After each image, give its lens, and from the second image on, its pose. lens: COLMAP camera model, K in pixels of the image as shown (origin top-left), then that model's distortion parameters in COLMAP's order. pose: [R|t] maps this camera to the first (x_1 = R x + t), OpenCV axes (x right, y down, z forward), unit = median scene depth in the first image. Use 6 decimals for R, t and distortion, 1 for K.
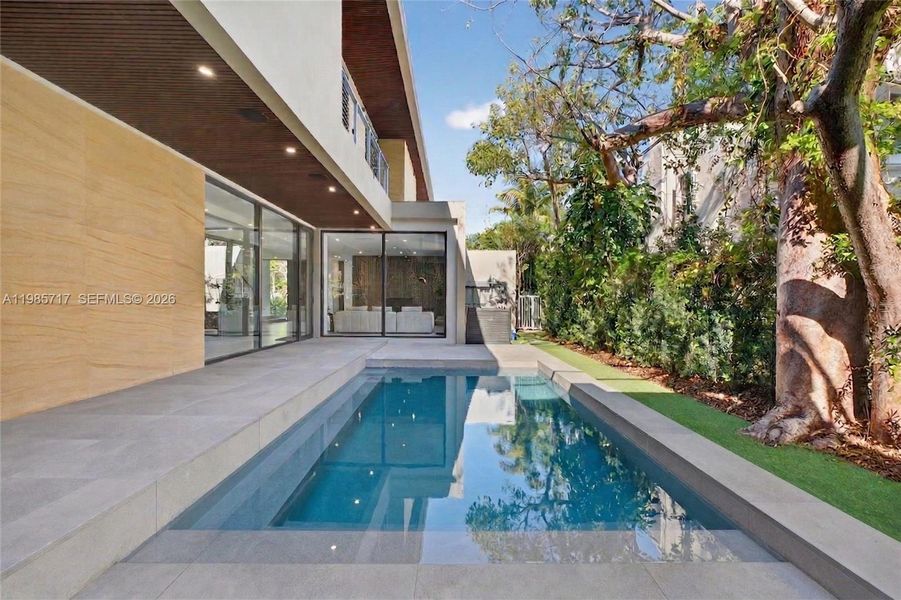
lens RADIAL K [[394.3, 0, 440.2], [0, 394.3, 306.5], [0, 0, 1]] dist [-0.001555, -0.000434]
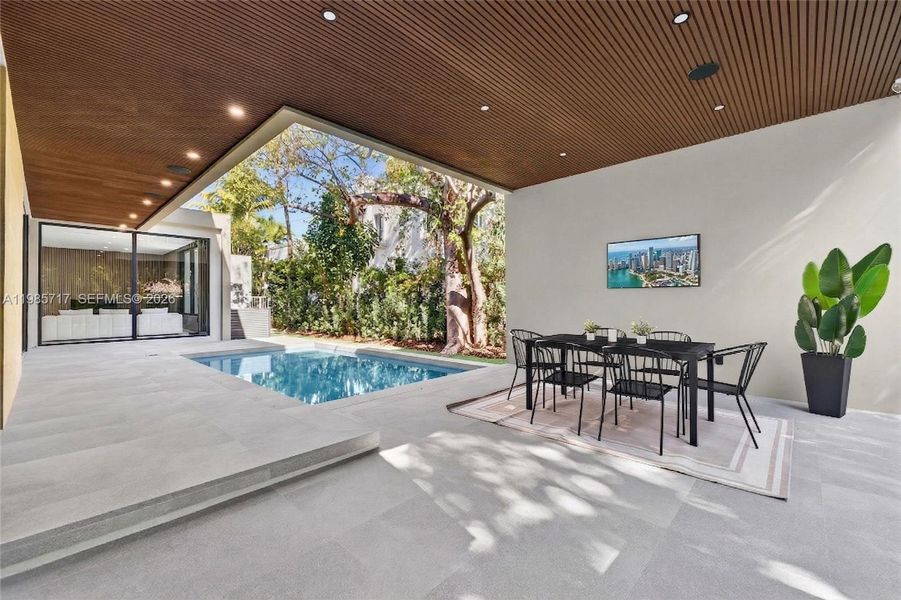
lens RADIAL K [[378.3, 0, 453.6], [0, 378.3, 299.8], [0, 0, 1]] dist [0.001004, 0.000029]
pose [[0.686407, -0.010198, 0.727146, -0.631162], [0.021552, 0.999748, -0.006323, 0.001245], [-0.726898, 0.020012, 0.686454, -0.489411]]
